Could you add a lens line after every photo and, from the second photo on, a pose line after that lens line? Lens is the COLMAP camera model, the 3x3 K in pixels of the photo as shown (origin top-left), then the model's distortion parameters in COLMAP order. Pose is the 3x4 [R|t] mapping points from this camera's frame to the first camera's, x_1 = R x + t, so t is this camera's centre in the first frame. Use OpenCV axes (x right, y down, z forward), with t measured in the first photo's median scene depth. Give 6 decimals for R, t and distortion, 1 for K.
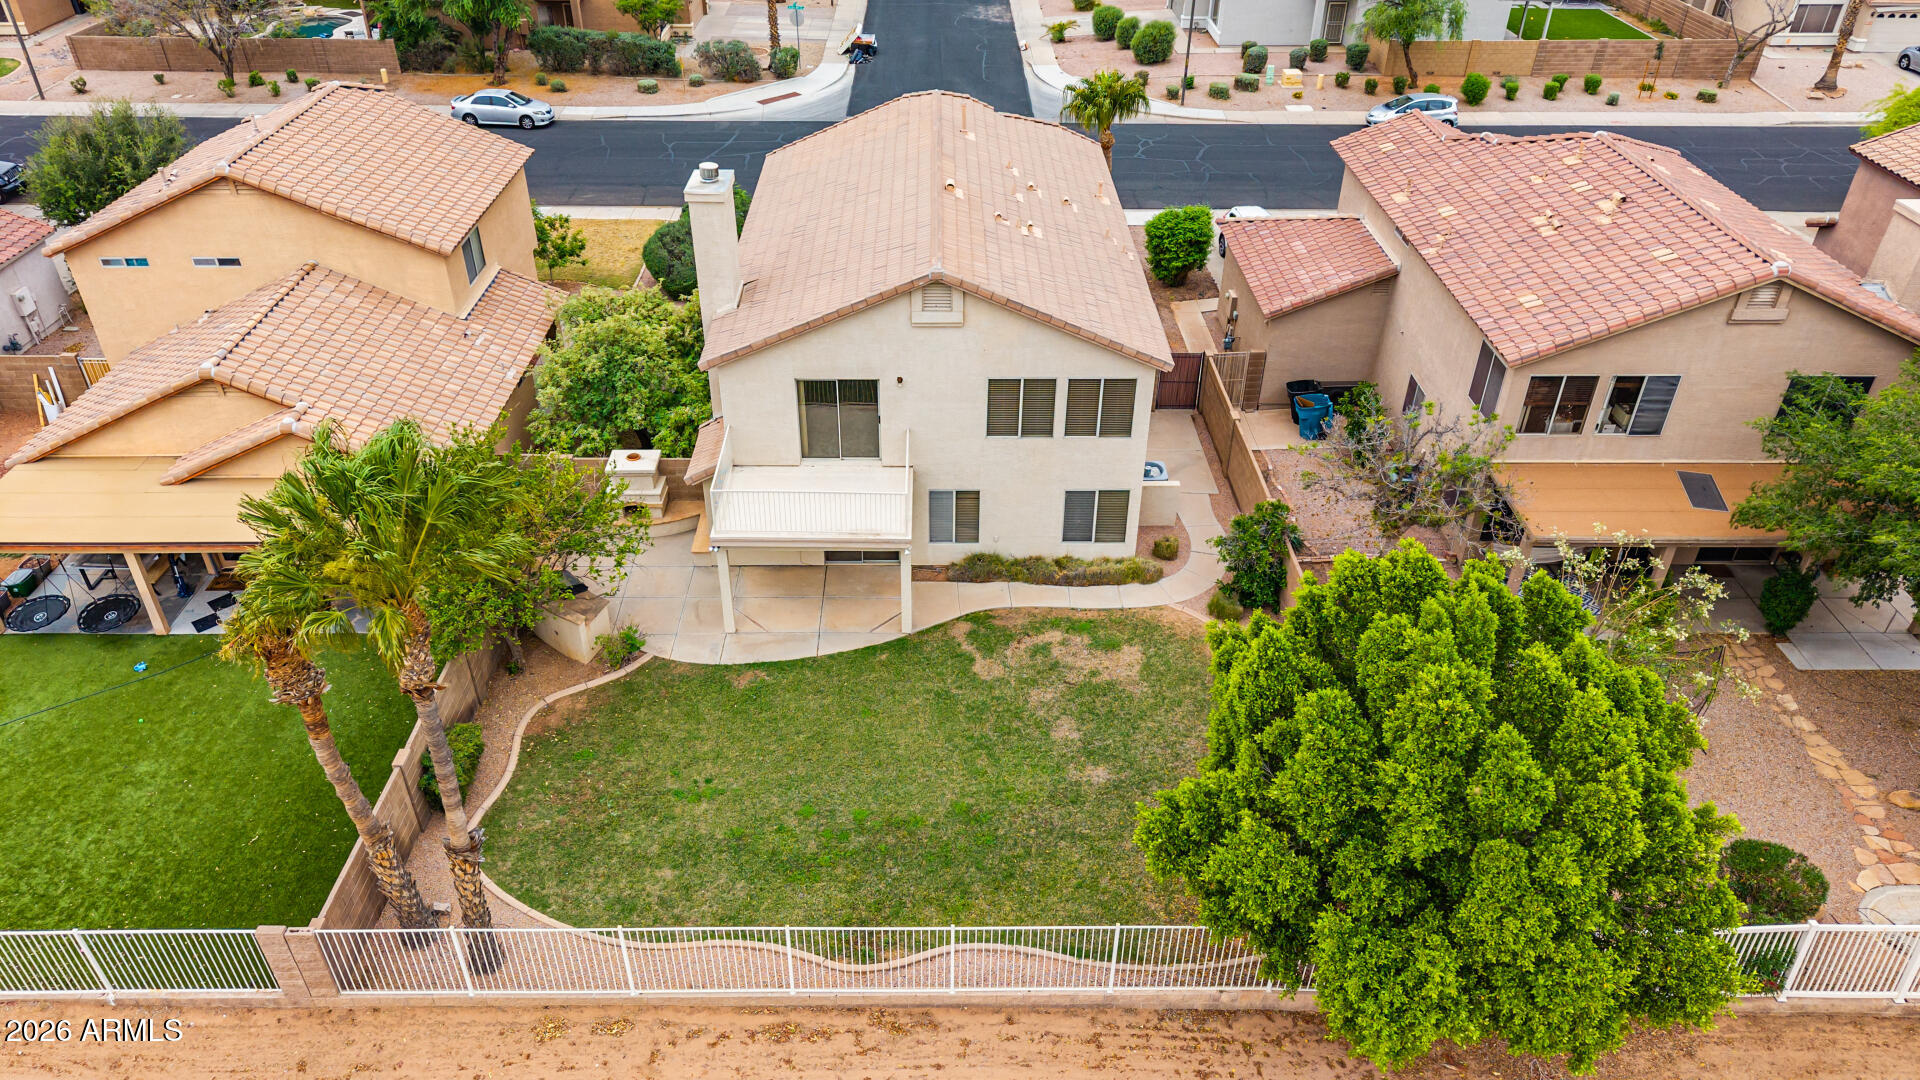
lens RADIAL K [[1281.0, 0, 961.6], [0, 1281.0, 538.9], [0, 0, 1]] dist [0.025400, -0.020411]
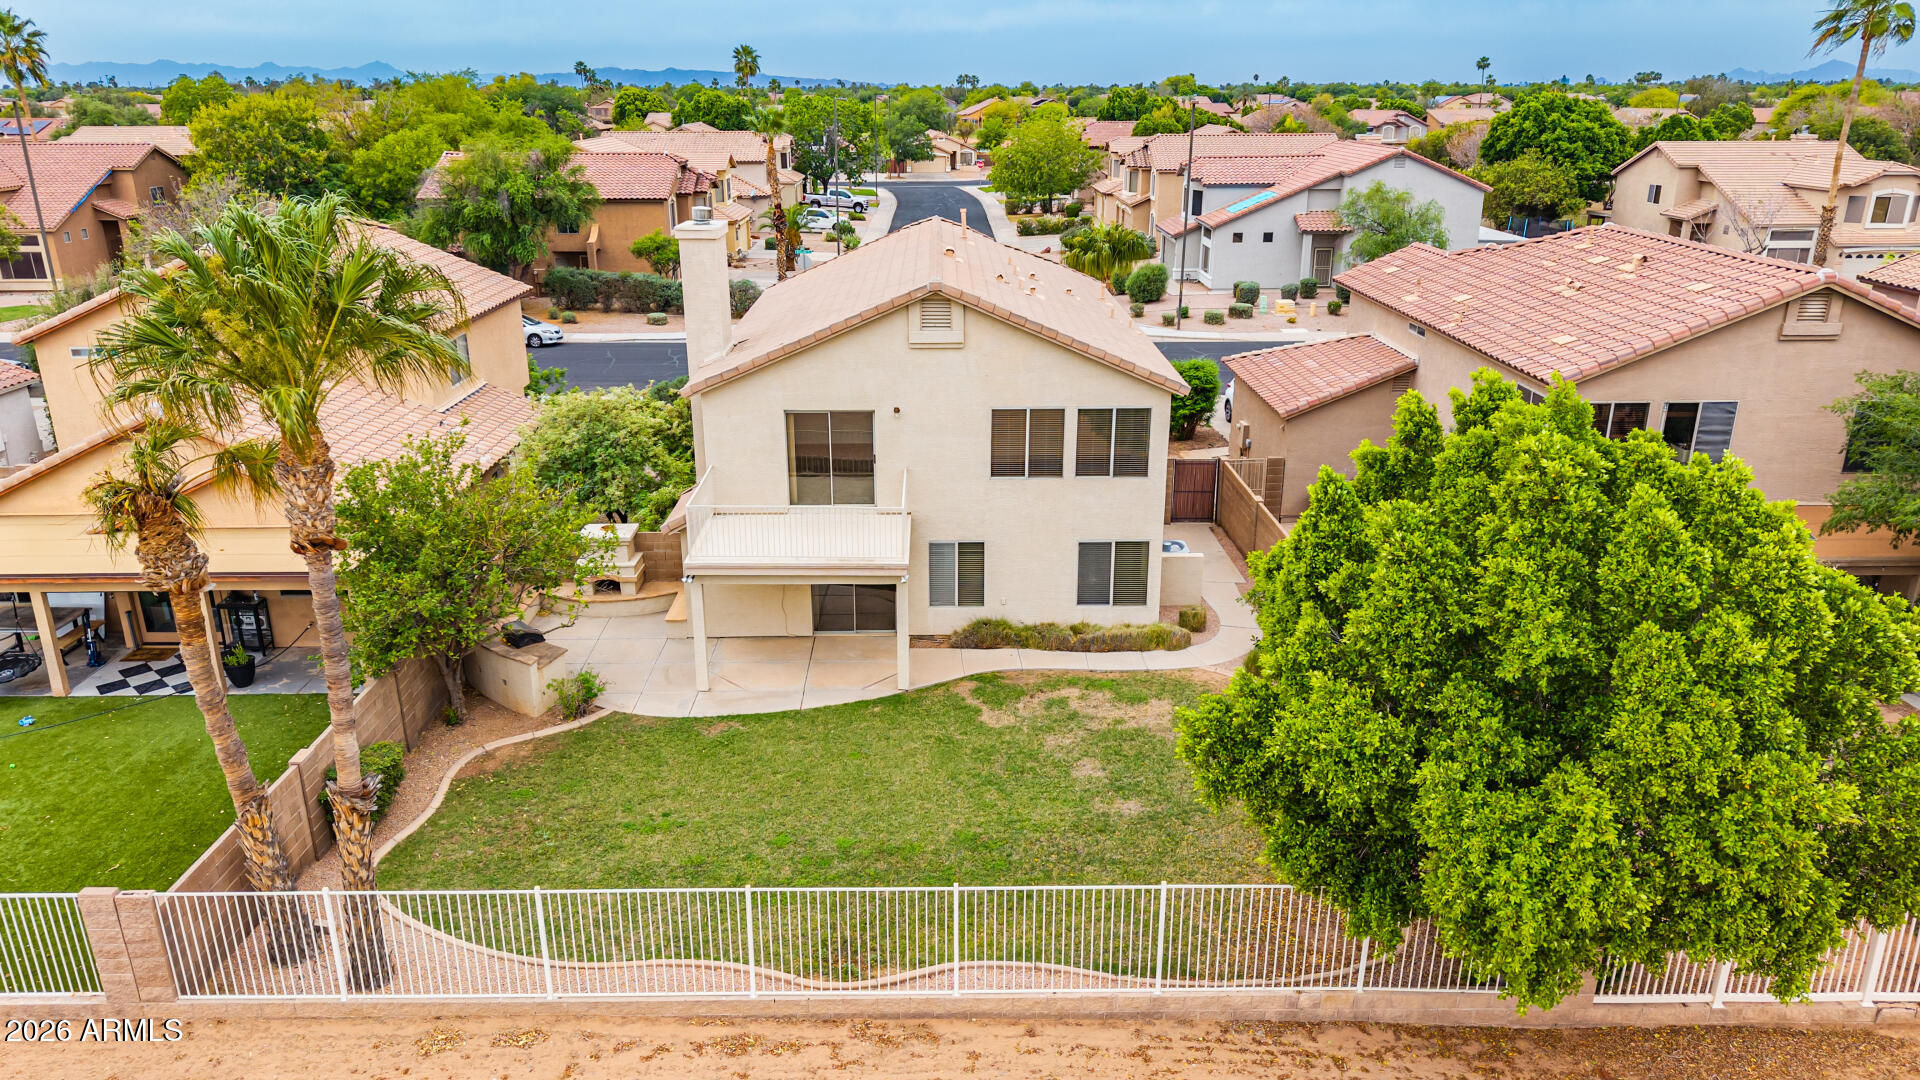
lens RADIAL K [[1293.4, 0, 960.0], [0, 1293.4, 540.0], [0, 0, 1]] dist [0.023556, -0.022667]
pose [[0.999935, -0.010487, -0.004412, 0.000976], [0.008977, 0.965484, -0.260309, 0.217816], [0.006989, 0.260253, 0.965515, 0.121915]]
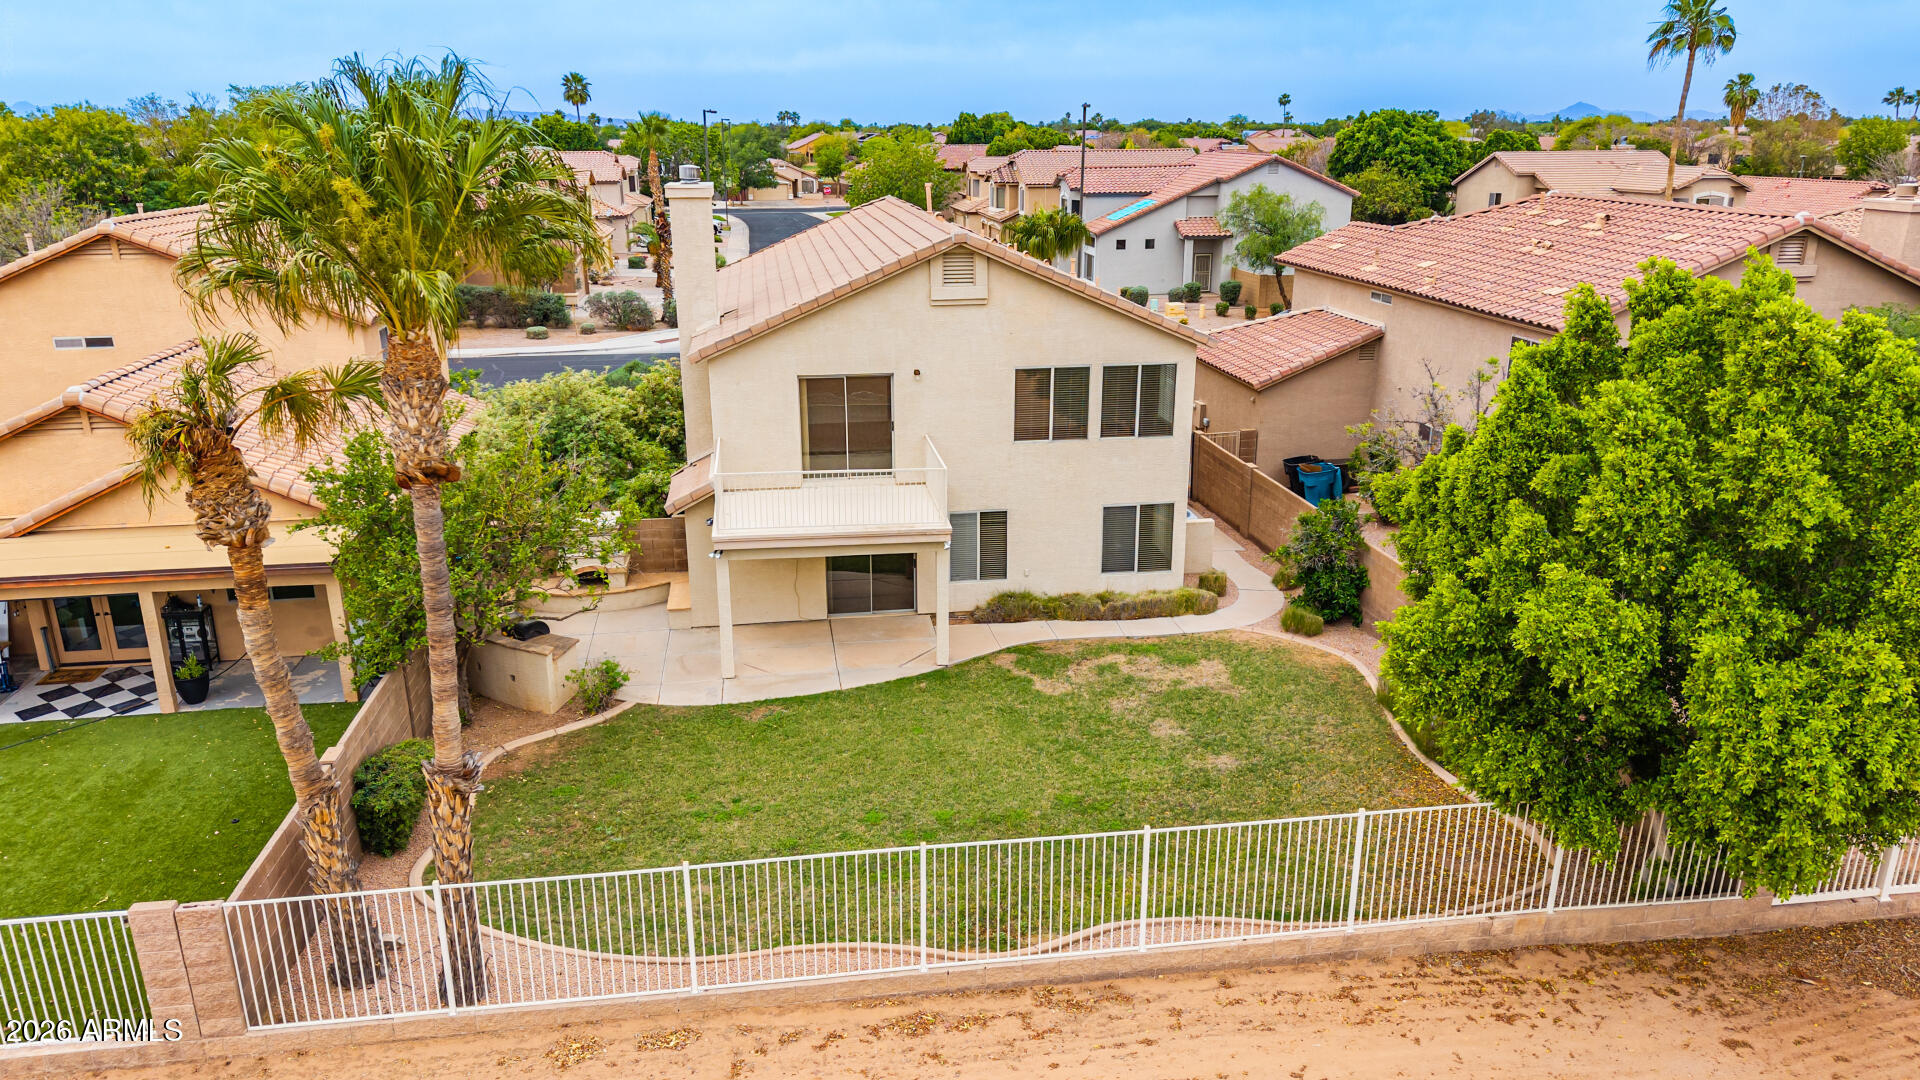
lens RADIAL K [[1293.4, 0, 960.0], [0, 1293.4, 540.0], [0, 0, 1]] dist [0.023556, -0.022667]
pose [[0.990783, -0.053051, 0.124640, -0.140314], [0.086473, 0.955952, -0.280497, 0.245596], [-0.104269, 0.288689, 0.951728, 0.187813]]
